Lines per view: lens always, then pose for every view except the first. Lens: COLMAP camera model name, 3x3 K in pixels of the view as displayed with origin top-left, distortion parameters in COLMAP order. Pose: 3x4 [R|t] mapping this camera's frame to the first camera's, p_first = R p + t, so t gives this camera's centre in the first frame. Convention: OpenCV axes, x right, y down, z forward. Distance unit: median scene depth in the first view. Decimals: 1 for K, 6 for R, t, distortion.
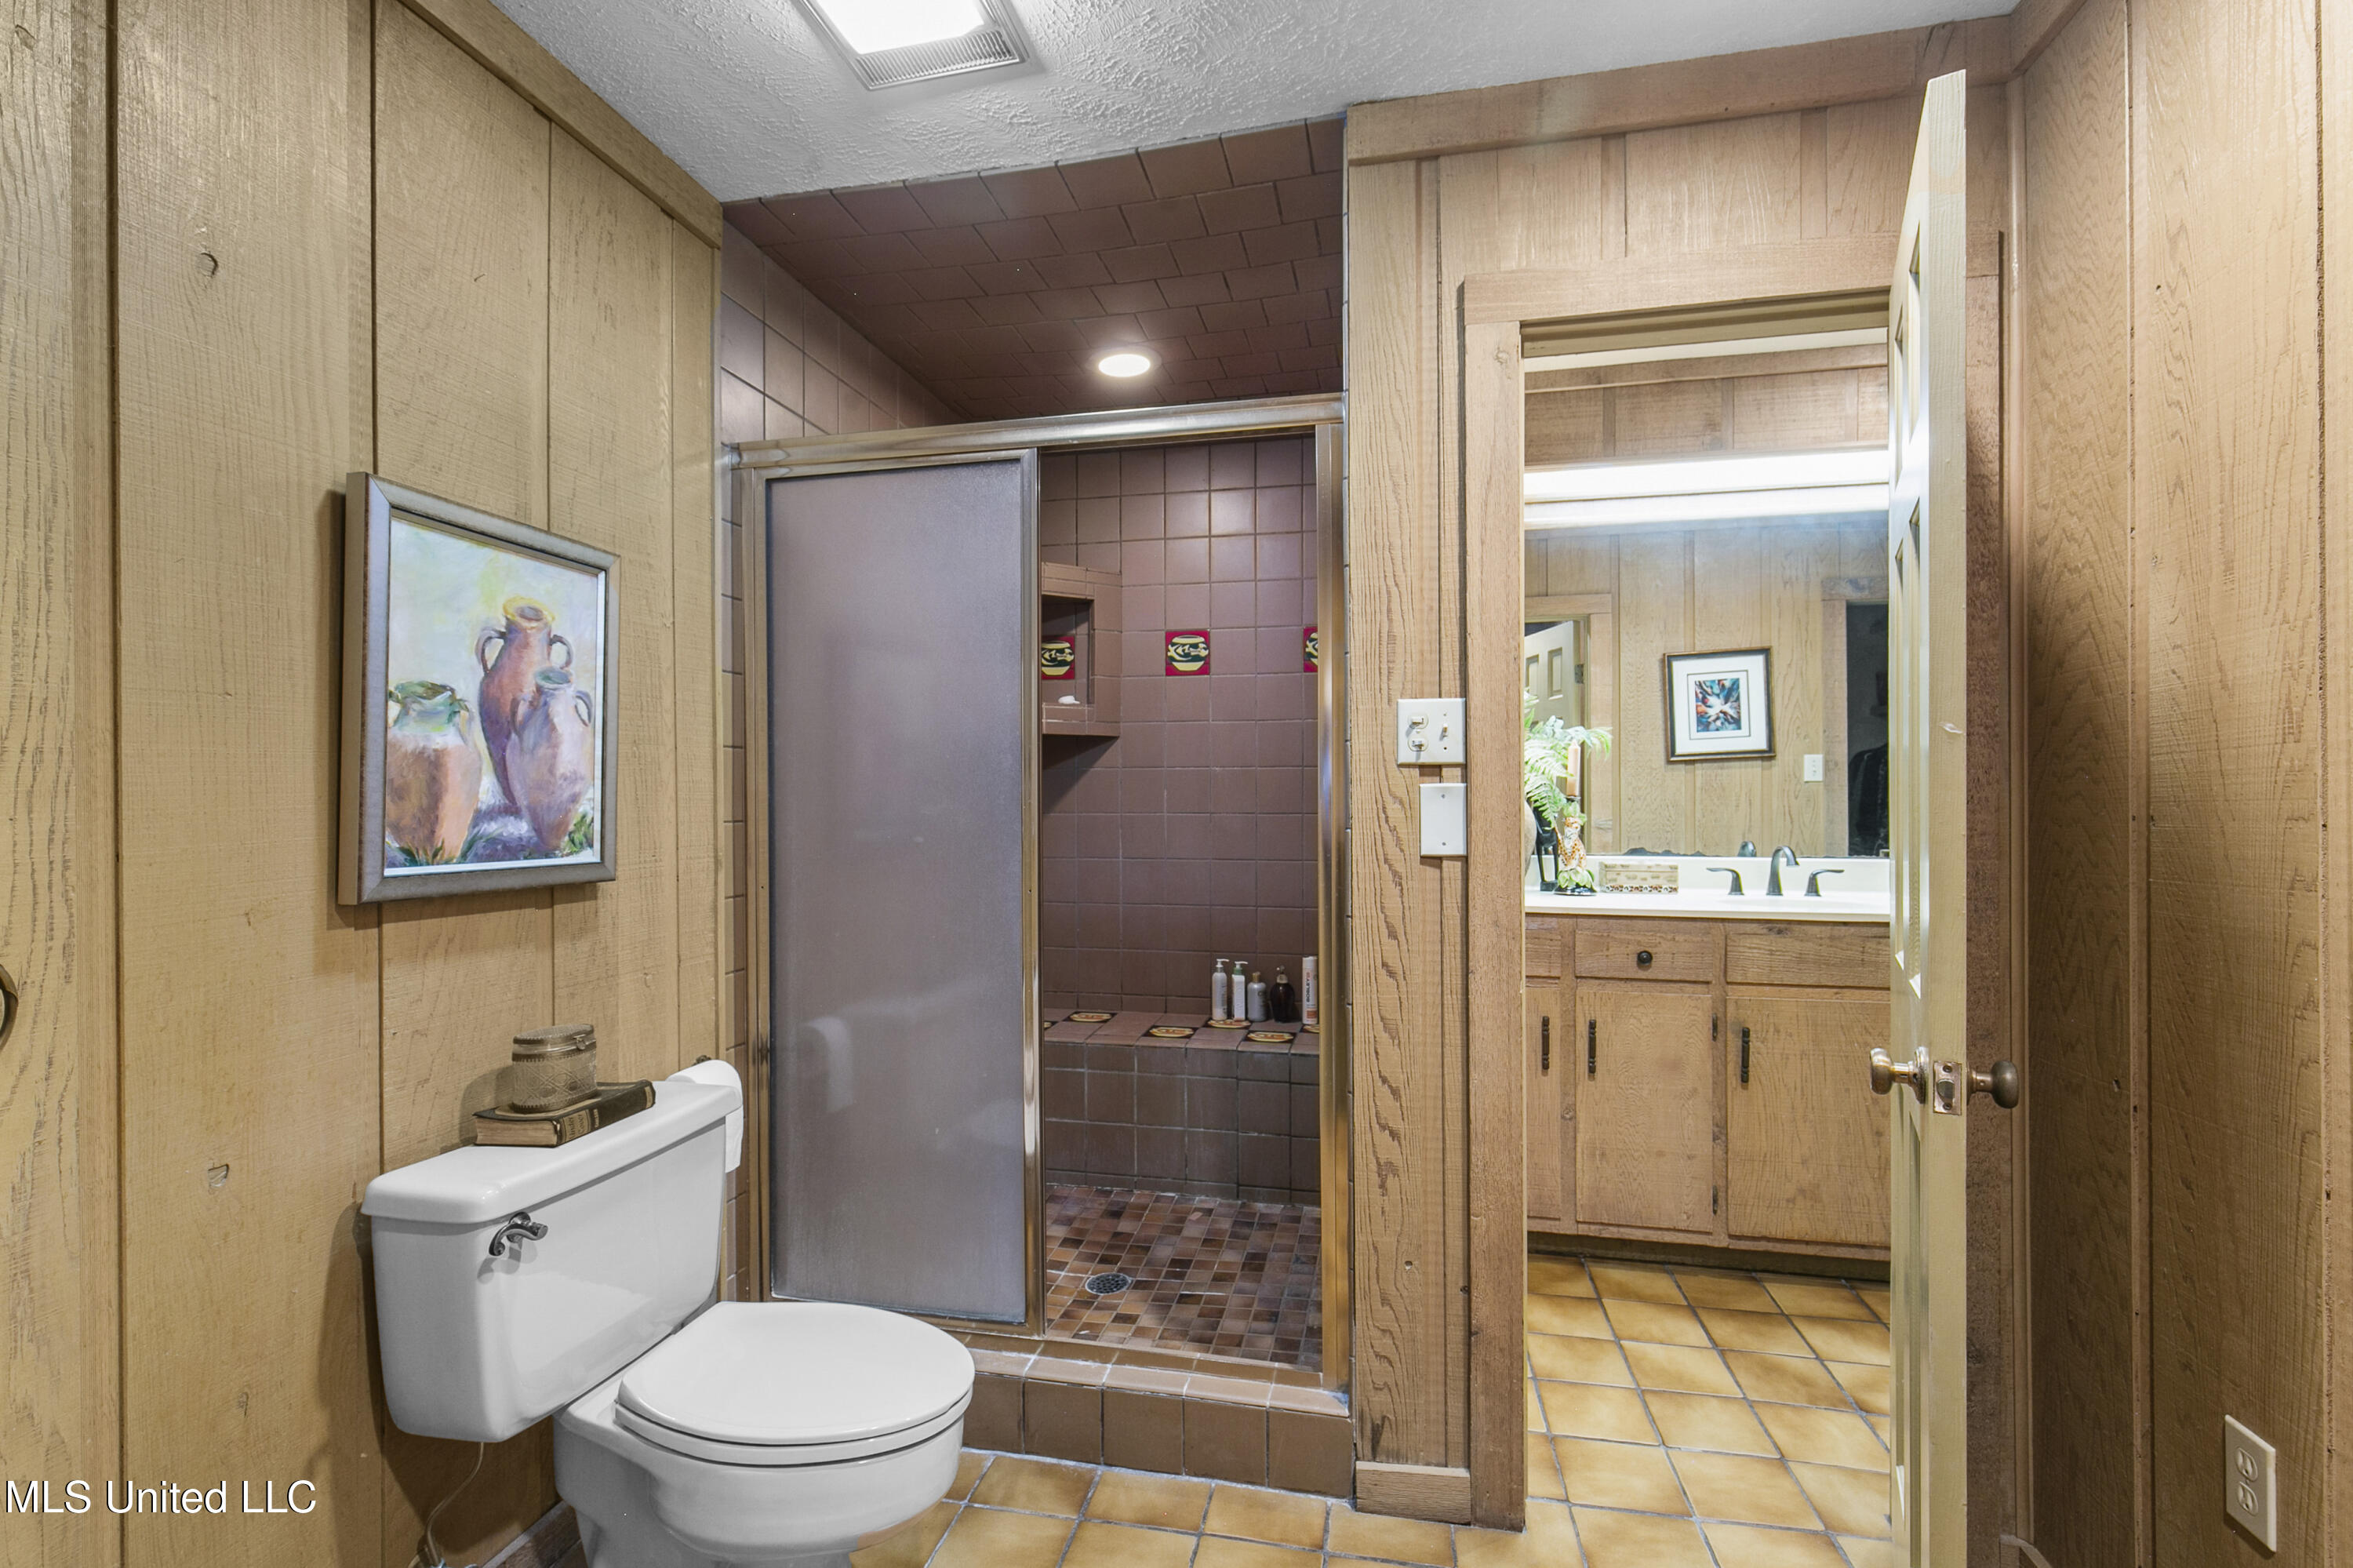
lens RADIAL K [[1078.8, 0, 1178.7], [0, 1078.8, 781.3], [0, 0, 1]] dist [0.002295, 0.000381]
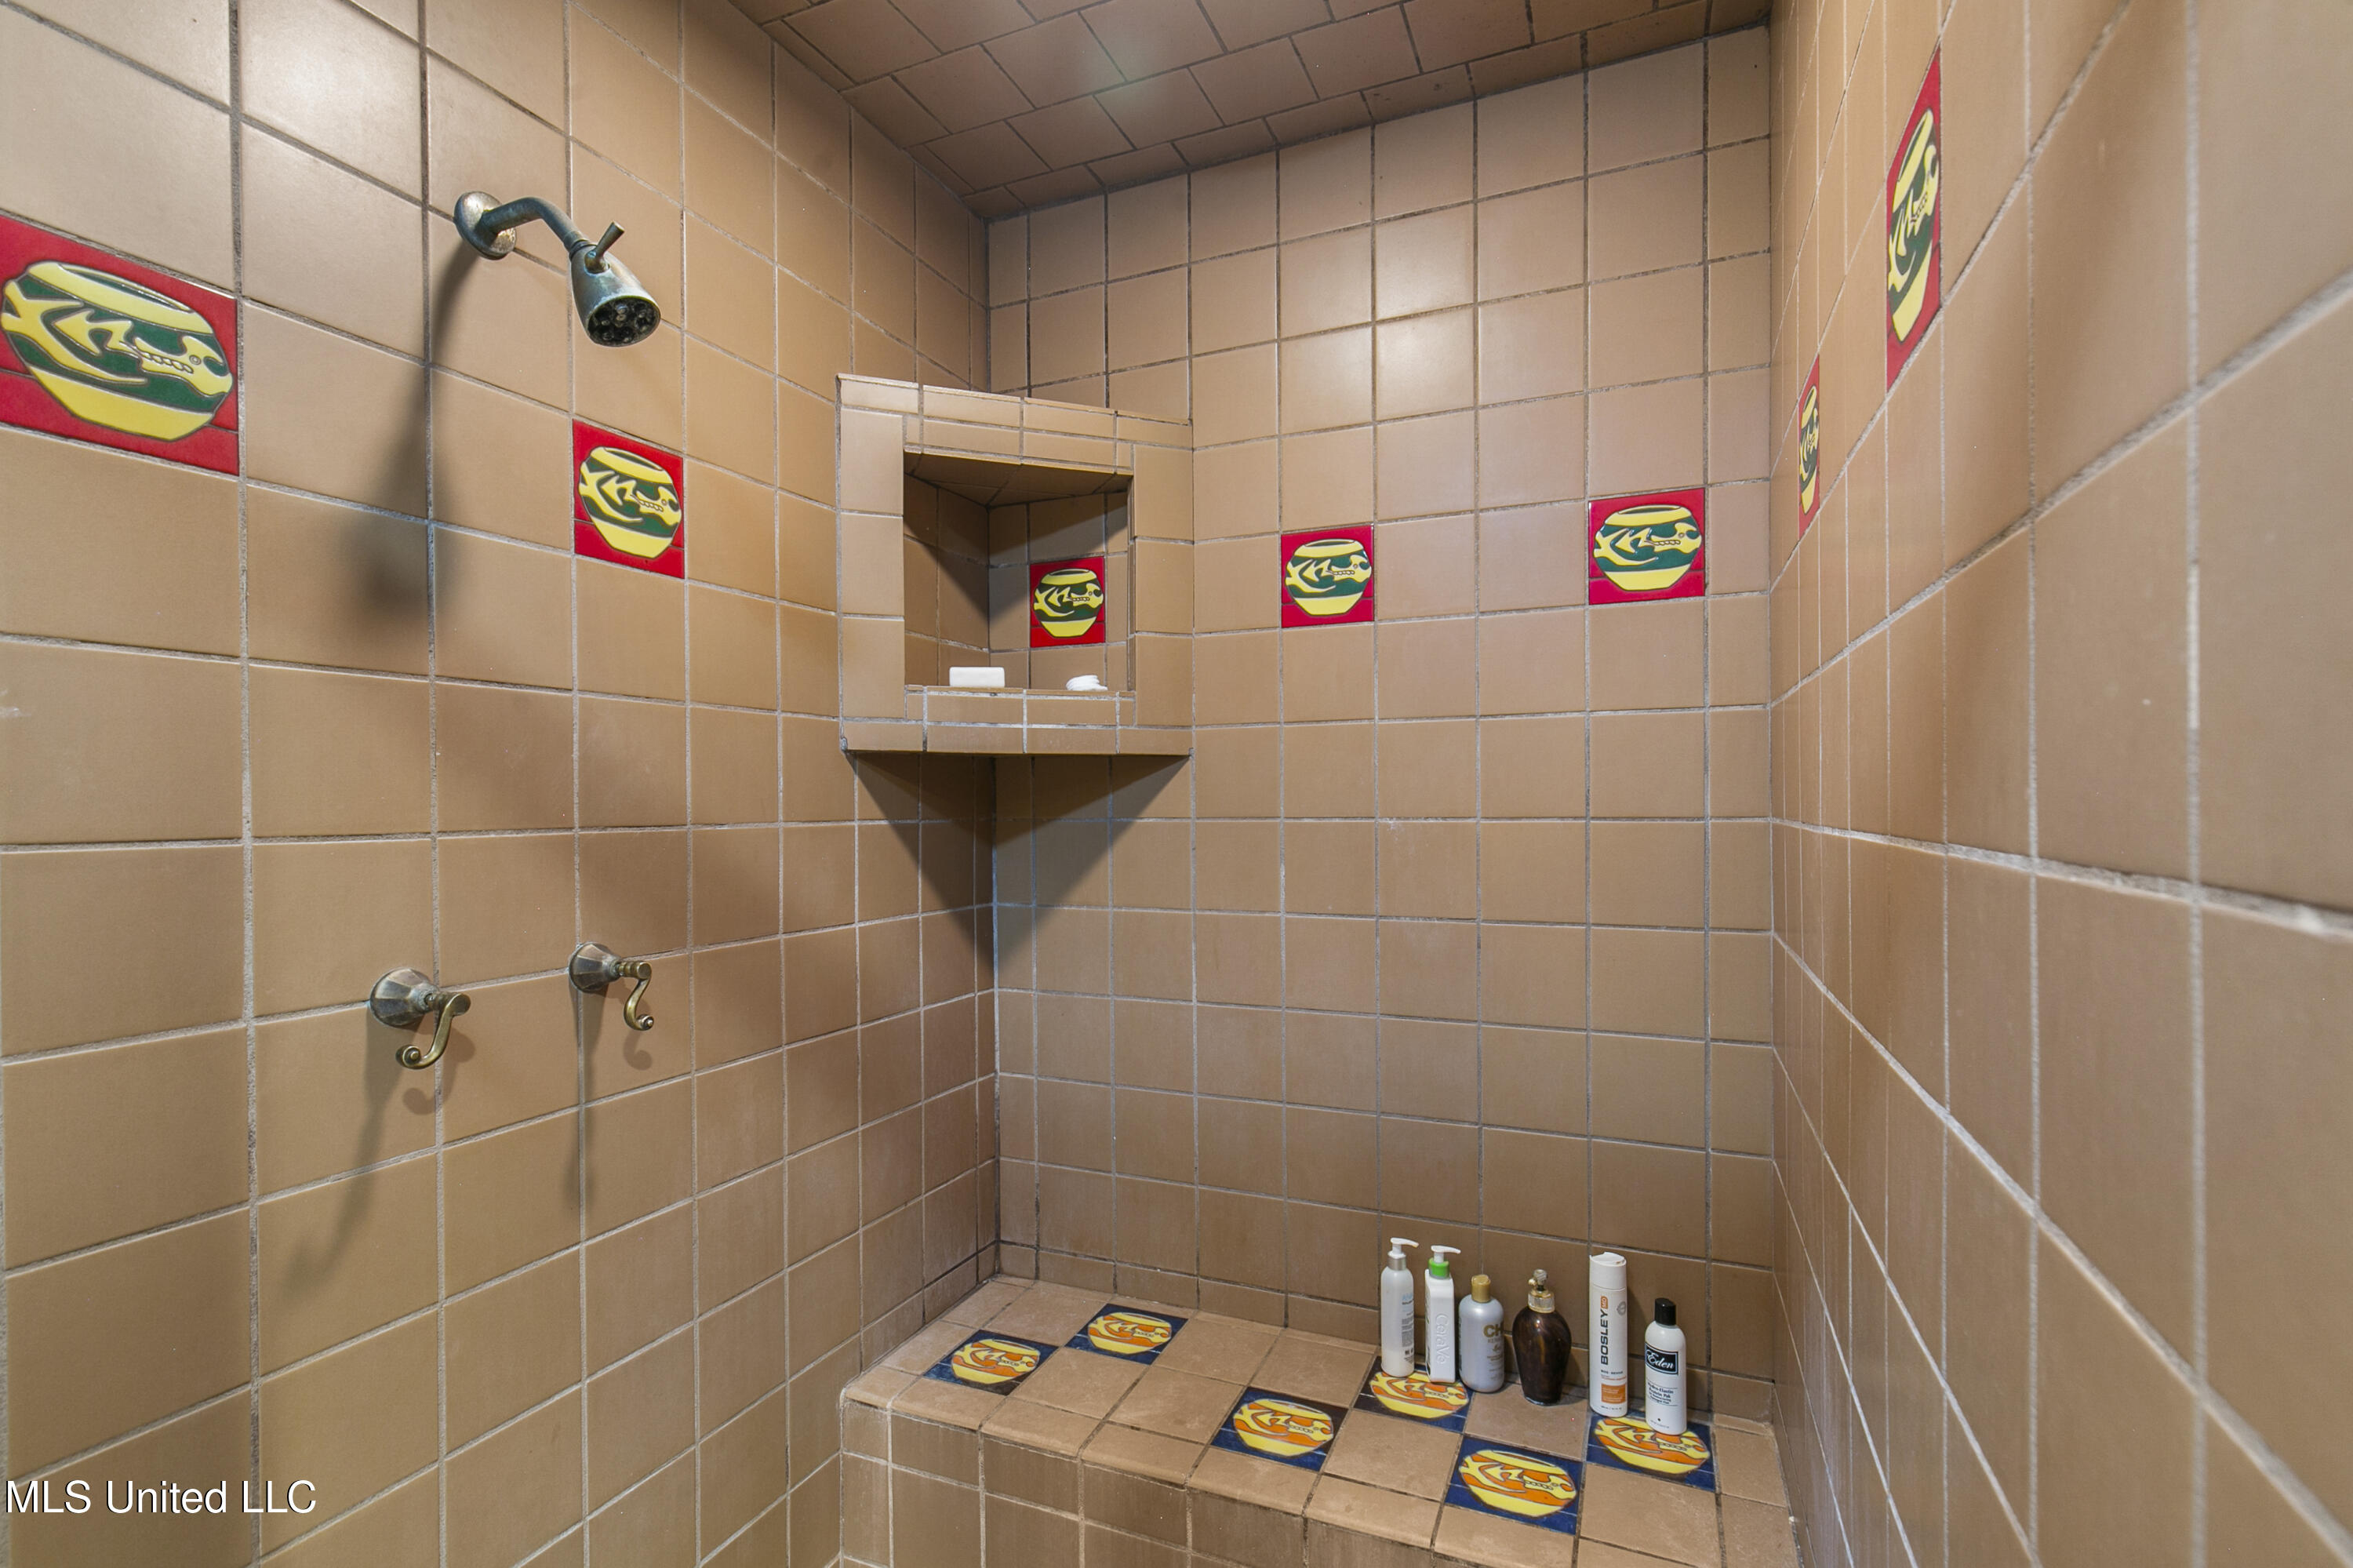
lens RADIAL K [[1078.8, 0, 1173.2], [0, 1078.8, 800.5], [0, 0, 1]] dist [0.002295, 0.000381]
pose [[0.981147, -0.003845, -0.193225, 0.032457], [0.006094, 0.999920, 0.011045, -0.026115], [0.193167, -0.012015, 0.981092, 0.509888]]
